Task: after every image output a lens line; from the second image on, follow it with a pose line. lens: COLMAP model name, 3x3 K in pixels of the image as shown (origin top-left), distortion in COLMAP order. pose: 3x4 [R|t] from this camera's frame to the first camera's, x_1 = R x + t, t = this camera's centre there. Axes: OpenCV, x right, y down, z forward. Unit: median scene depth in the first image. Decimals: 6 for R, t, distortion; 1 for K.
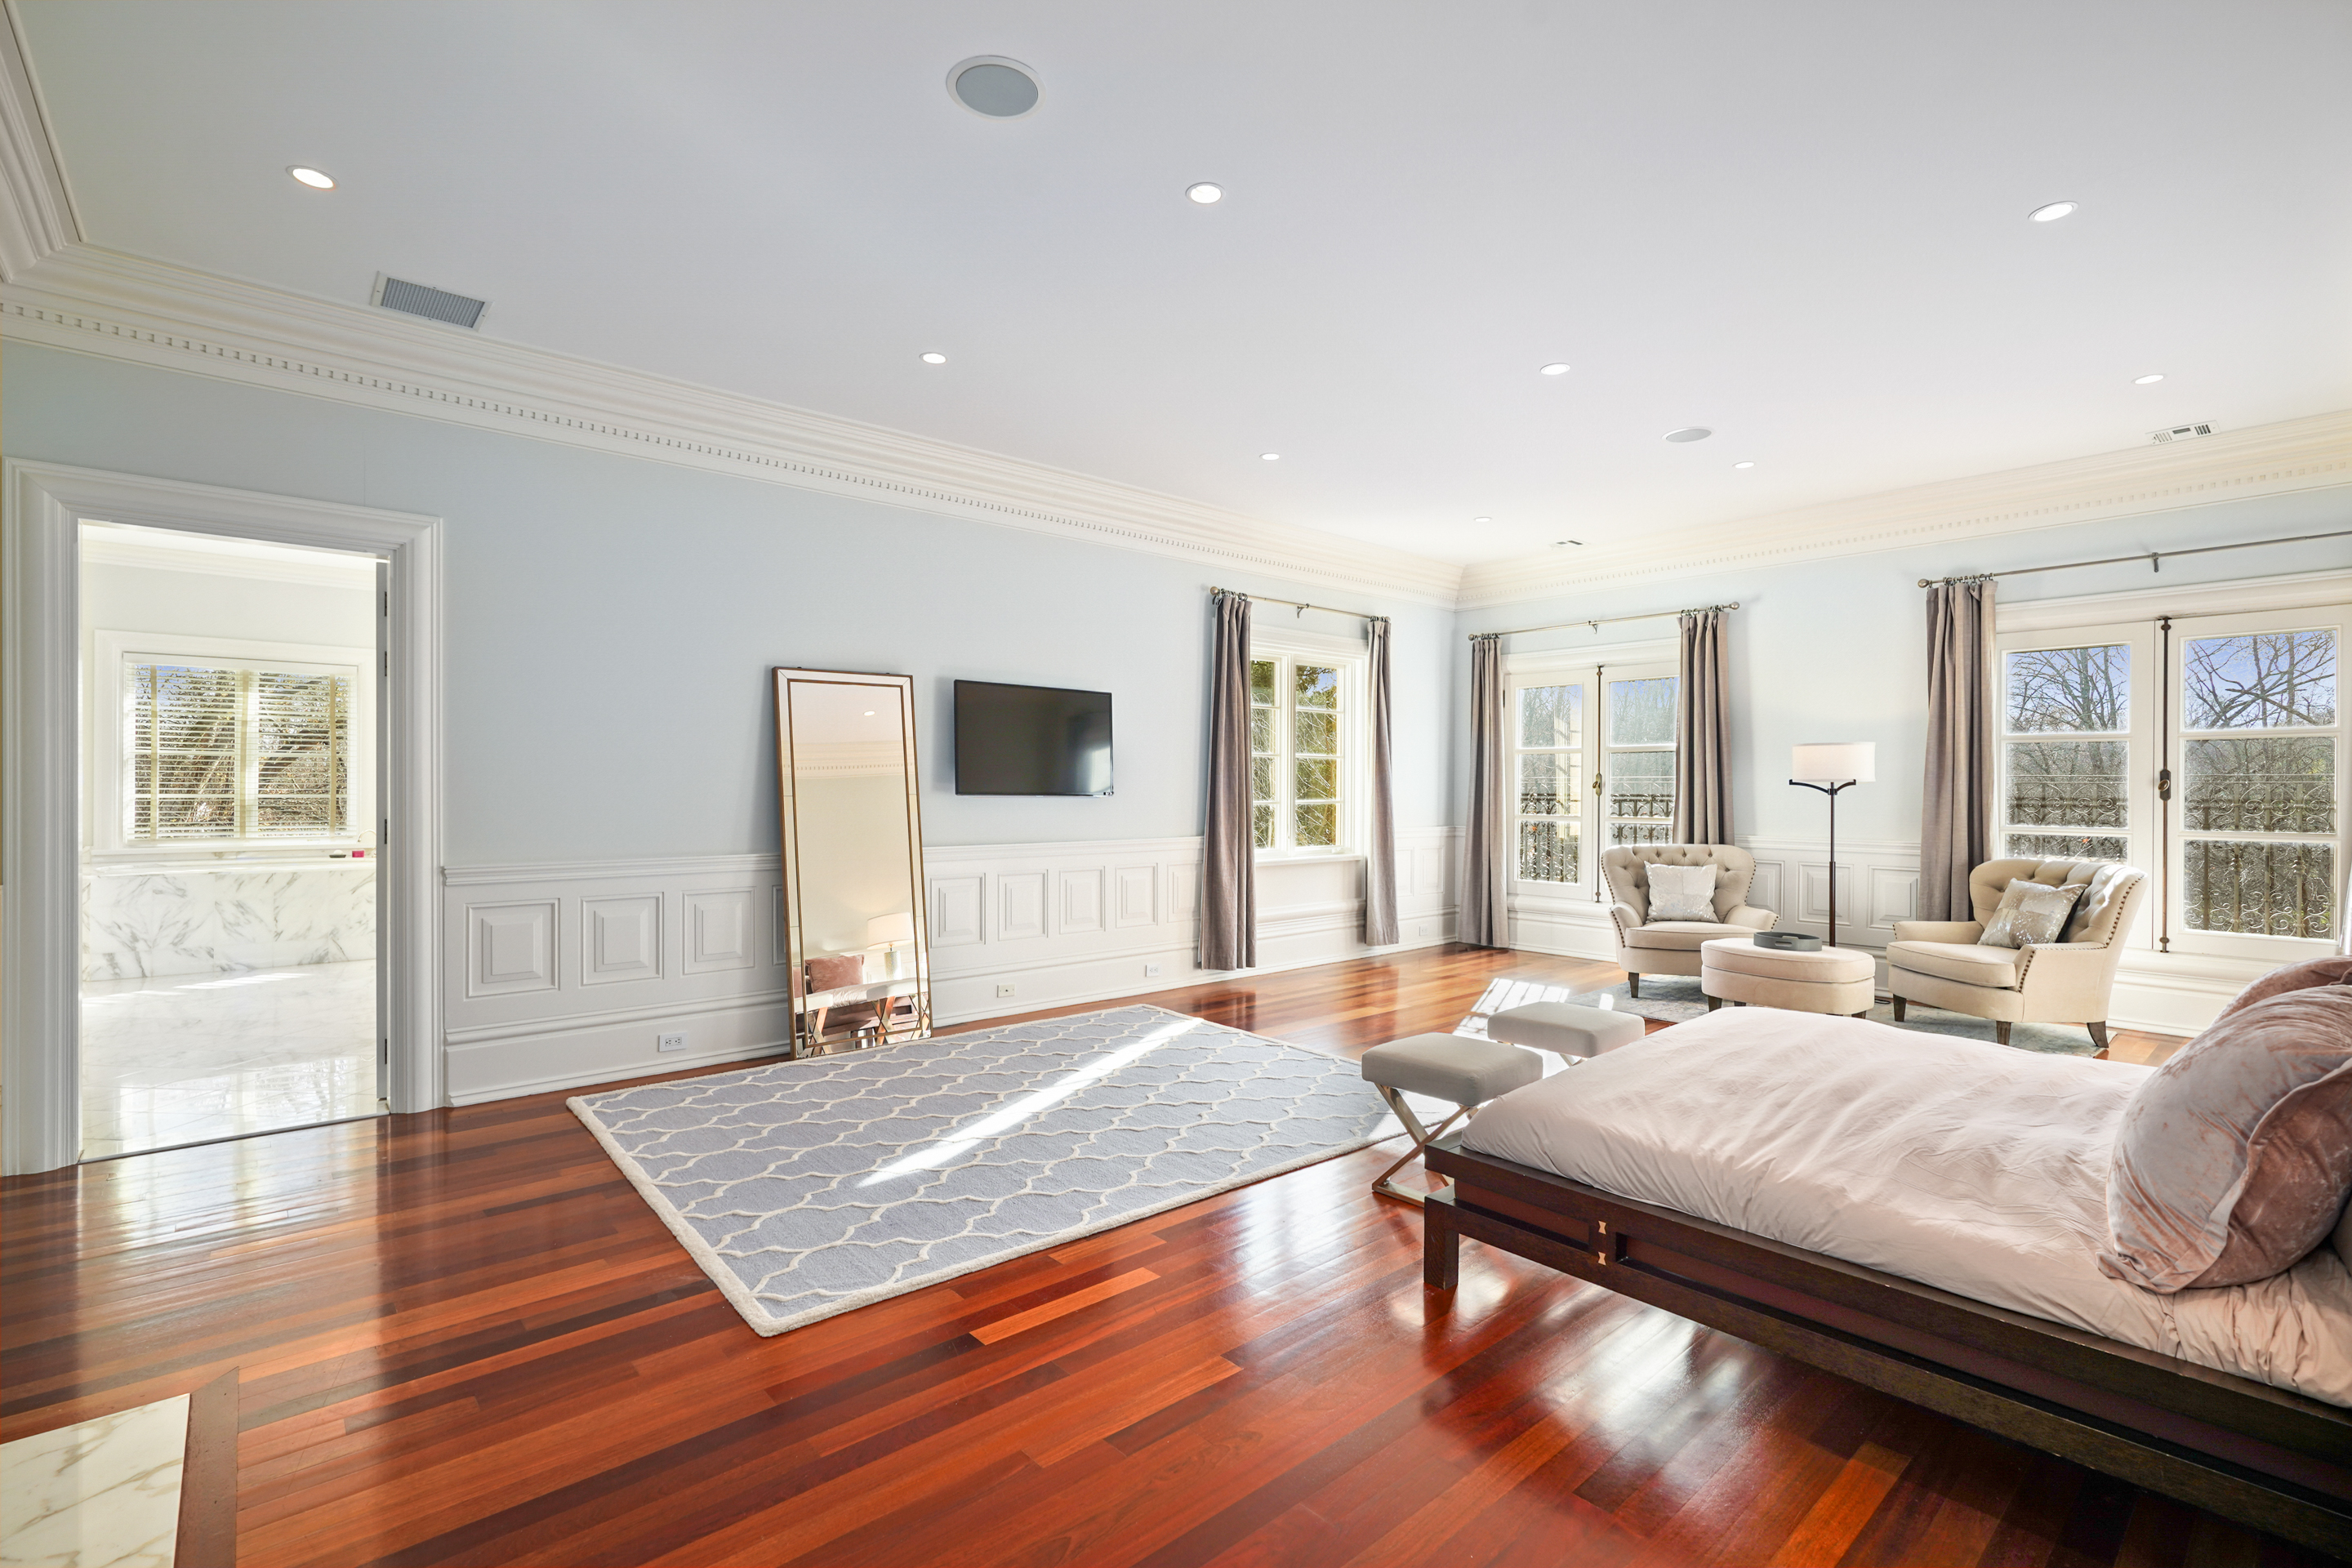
lens RADIAL K [[1073.9, 0, 1176.9], [0, 1073.9, 794.2], [0, 0, 1]] dist [-0.003449, 0.000161]
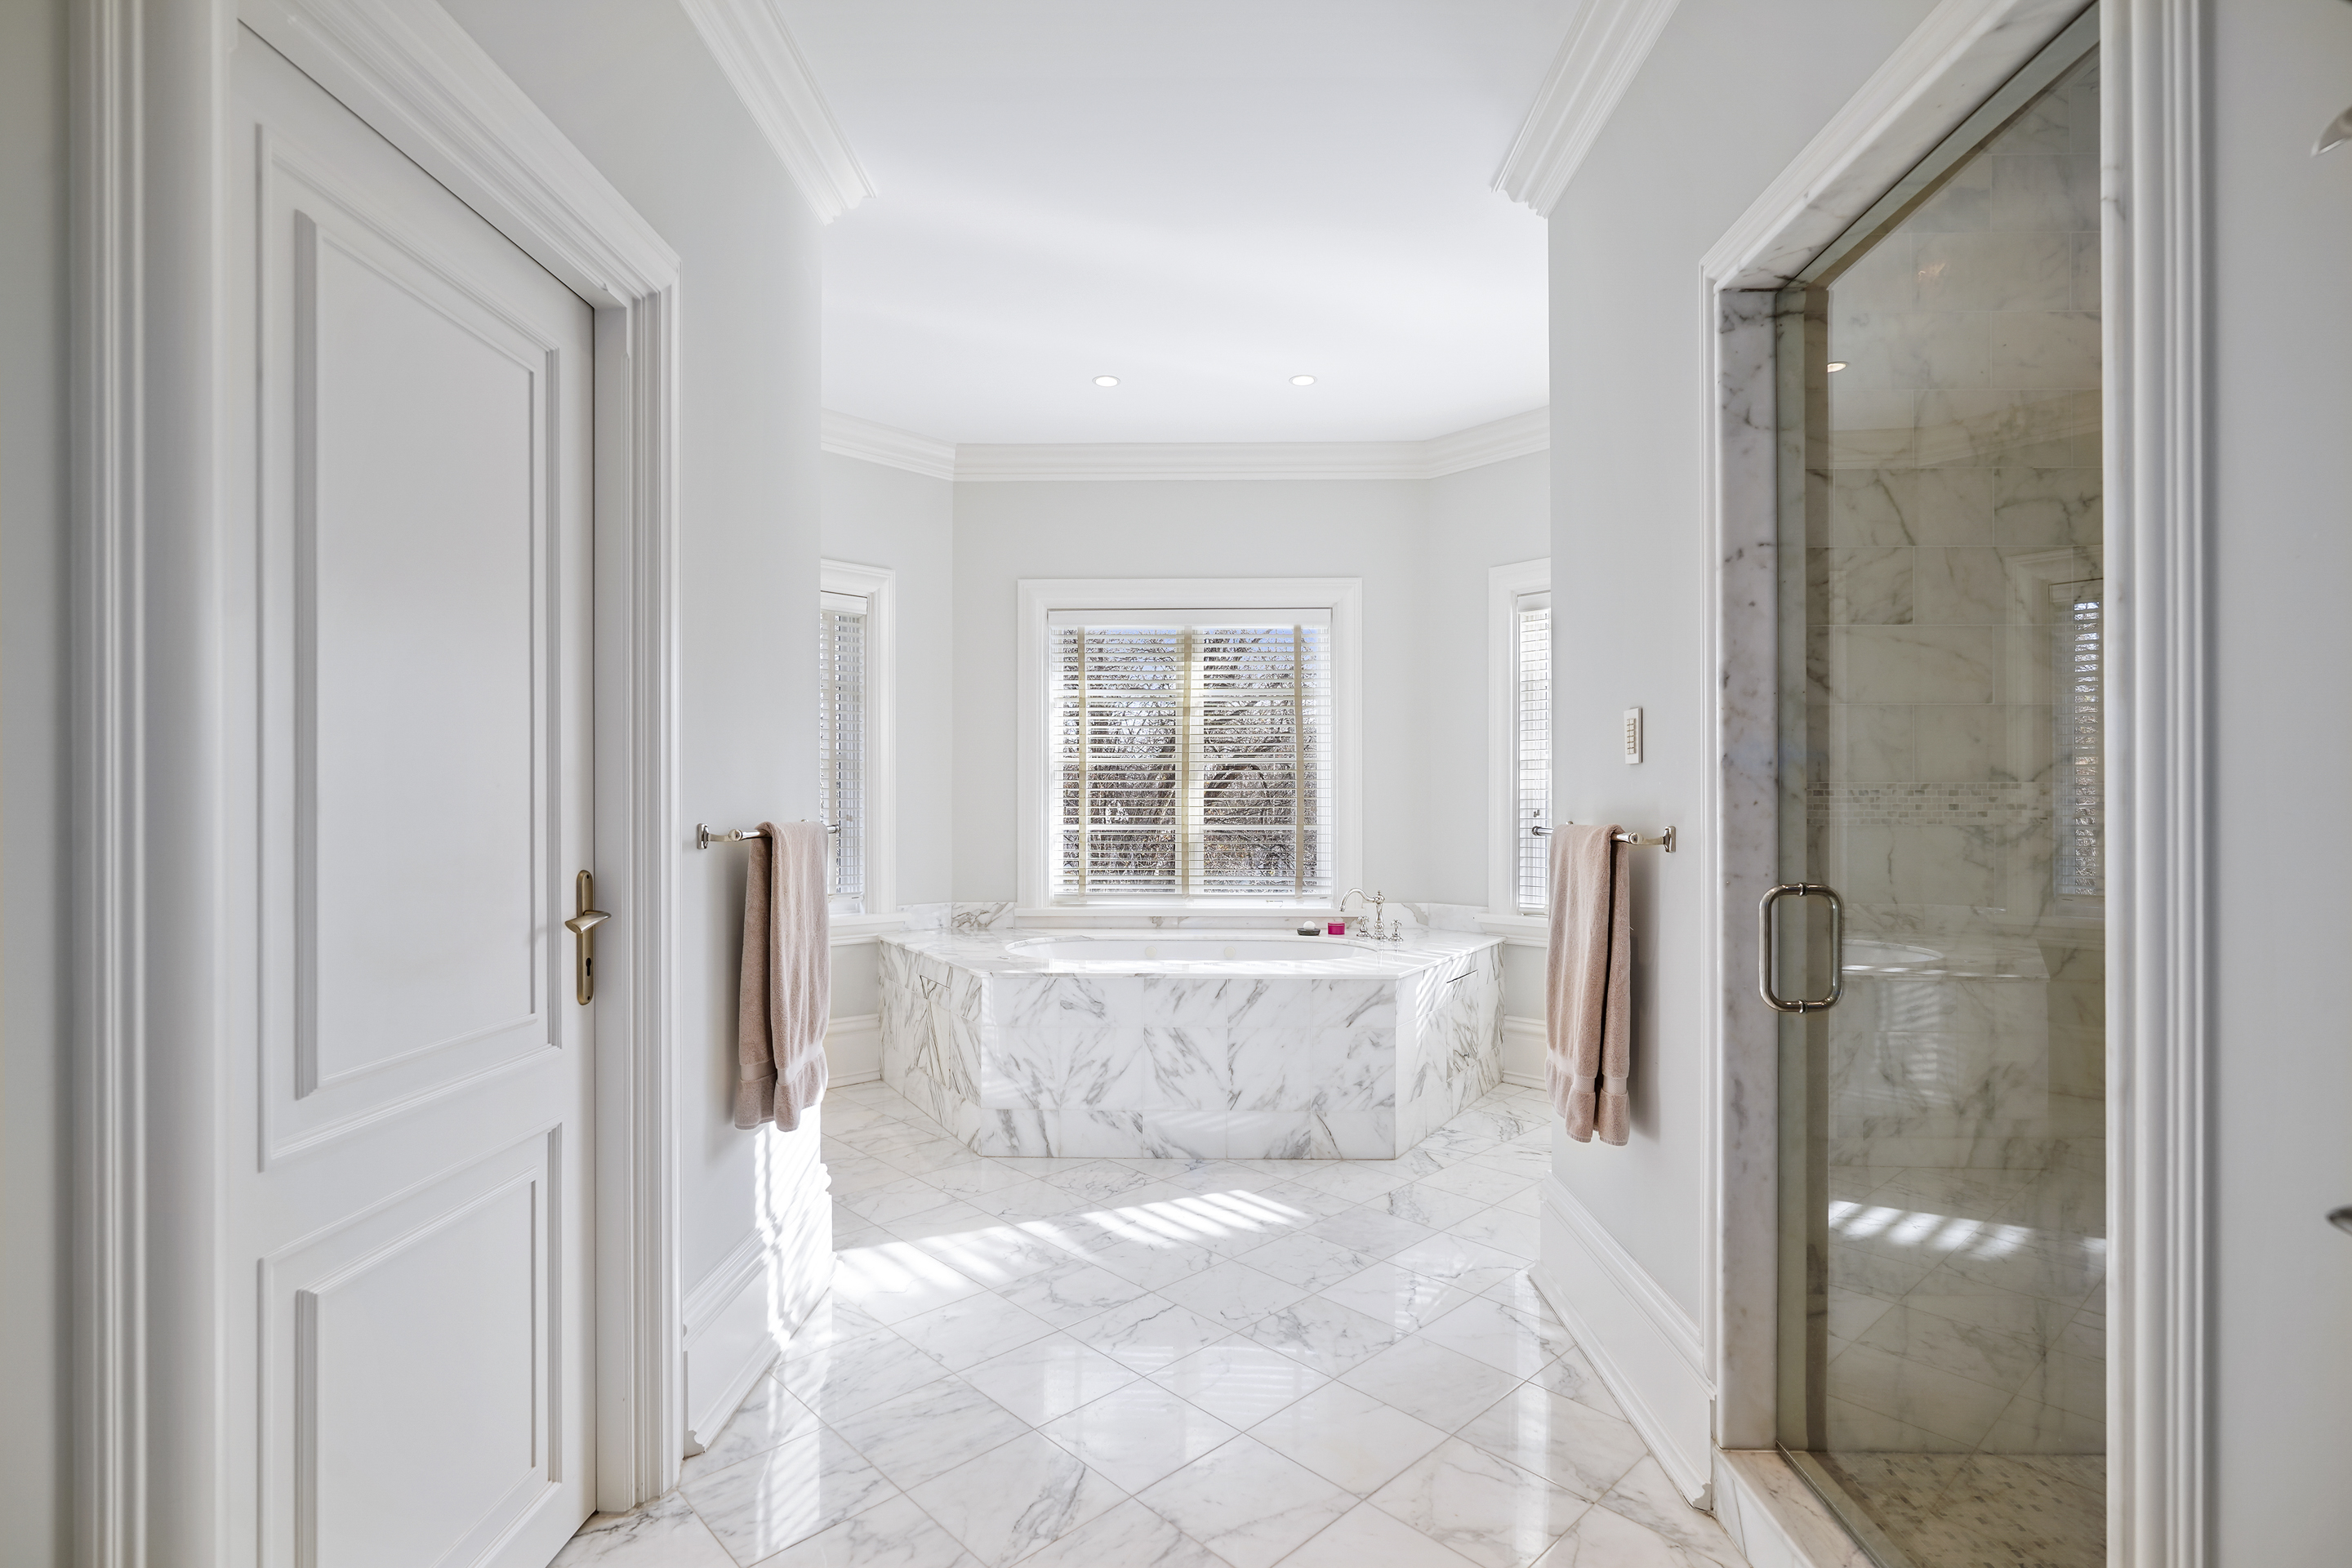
lens RADIAL K [[1073.9, 0, 1180.8], [0, 1073.9, 802.1], [0, 0, 1]] dist [-0.003449, 0.000161]
pose [[0.746299, -0.008221, -0.665560, -0.517389], [0.002369, 0.999950, -0.009695, -0.008072], [0.665606, 0.005659, 0.746282, 0.601147]]
